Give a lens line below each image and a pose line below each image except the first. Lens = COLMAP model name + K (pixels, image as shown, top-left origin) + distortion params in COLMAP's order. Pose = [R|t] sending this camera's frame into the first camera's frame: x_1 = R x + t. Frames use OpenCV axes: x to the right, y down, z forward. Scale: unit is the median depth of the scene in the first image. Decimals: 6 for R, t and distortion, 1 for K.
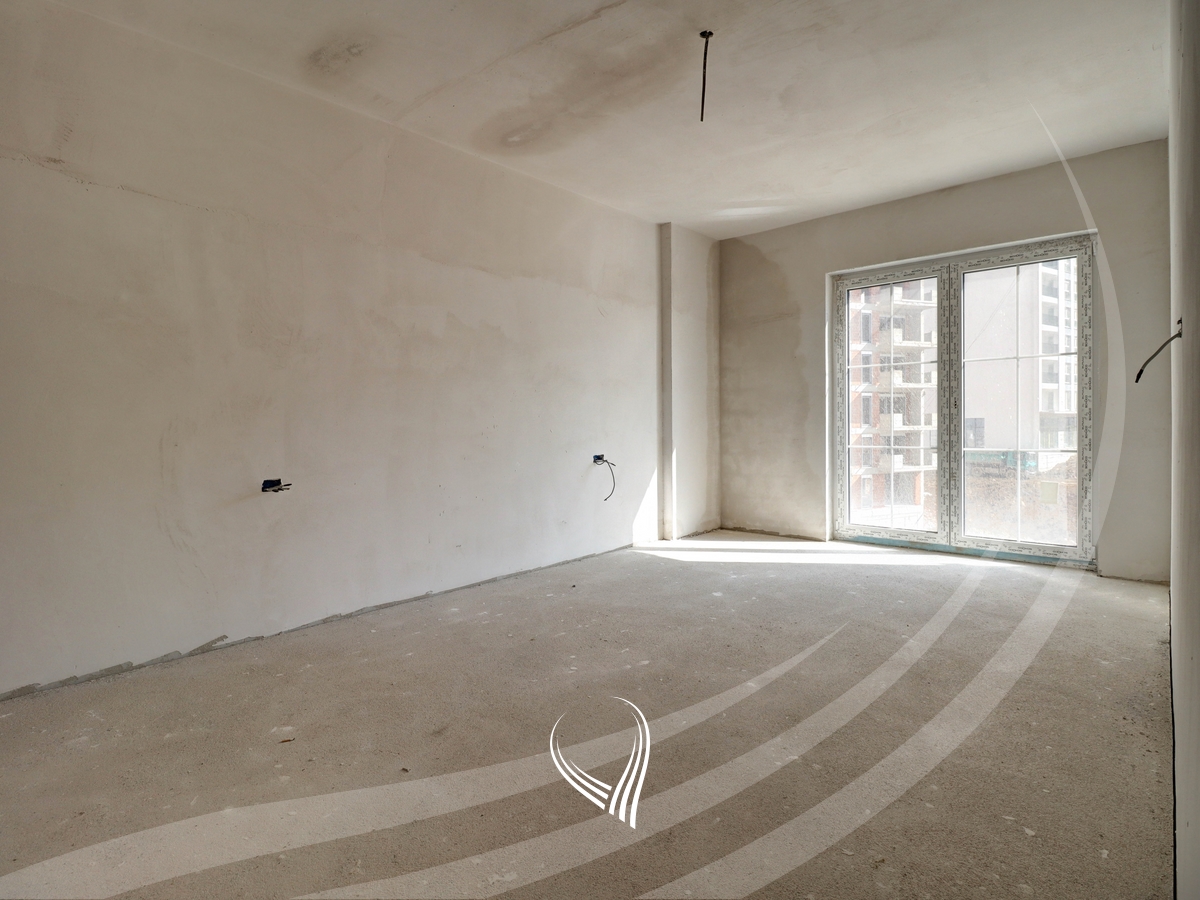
lens RADIAL K [[614.6, 0, 597.3], [0, 614.6, 426.5], [0, 0, 1]] dist [-0.005376, -0.001166]
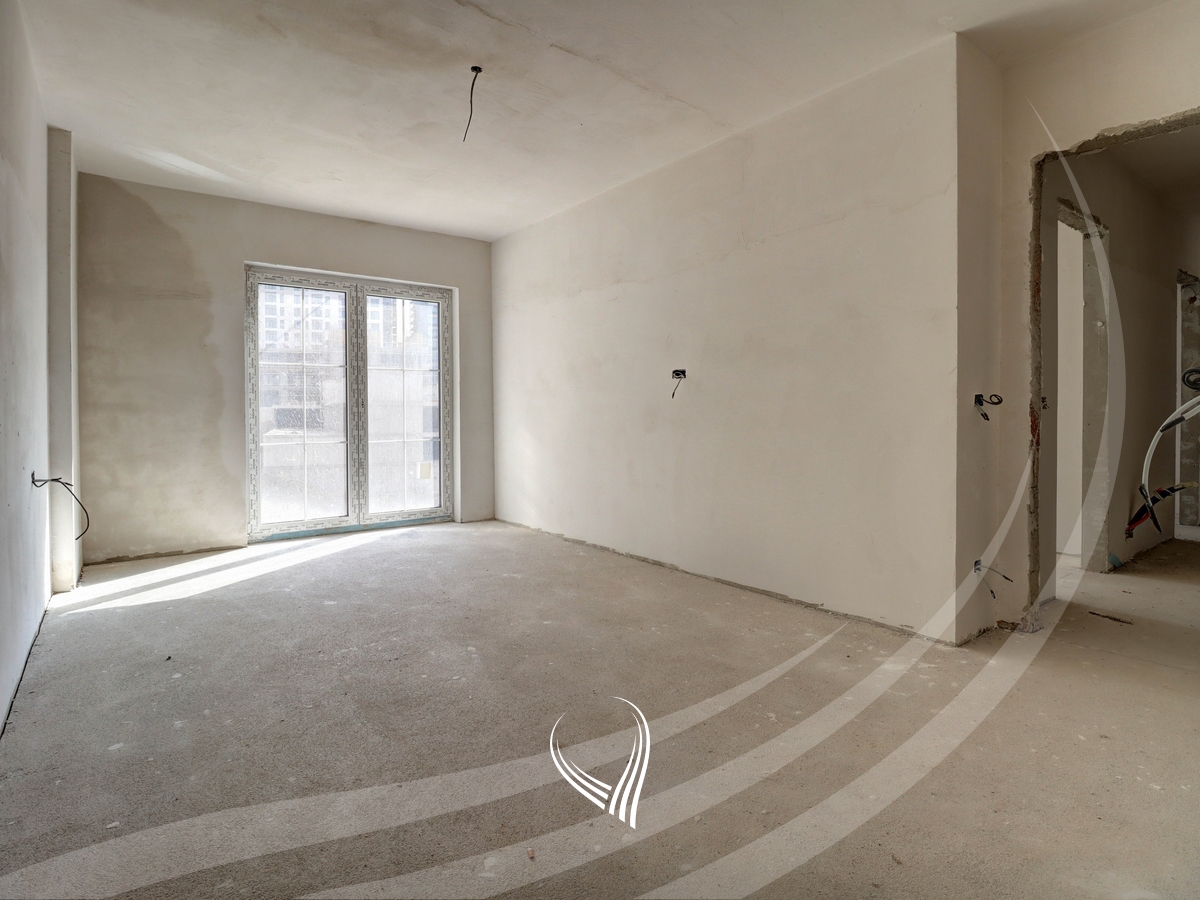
lens RADIAL K [[614.6, 0, 597.3], [0, 614.6, 426.5], [0, 0, 1]] dist [-0.005376, -0.001166]
pose [[0.206485, -0.010059, 0.978398, -0.458222], [0.010700, 0.999911, 0.008022, 0.001853], [-0.978391, 0.008813, 0.206574, 0.297082]]
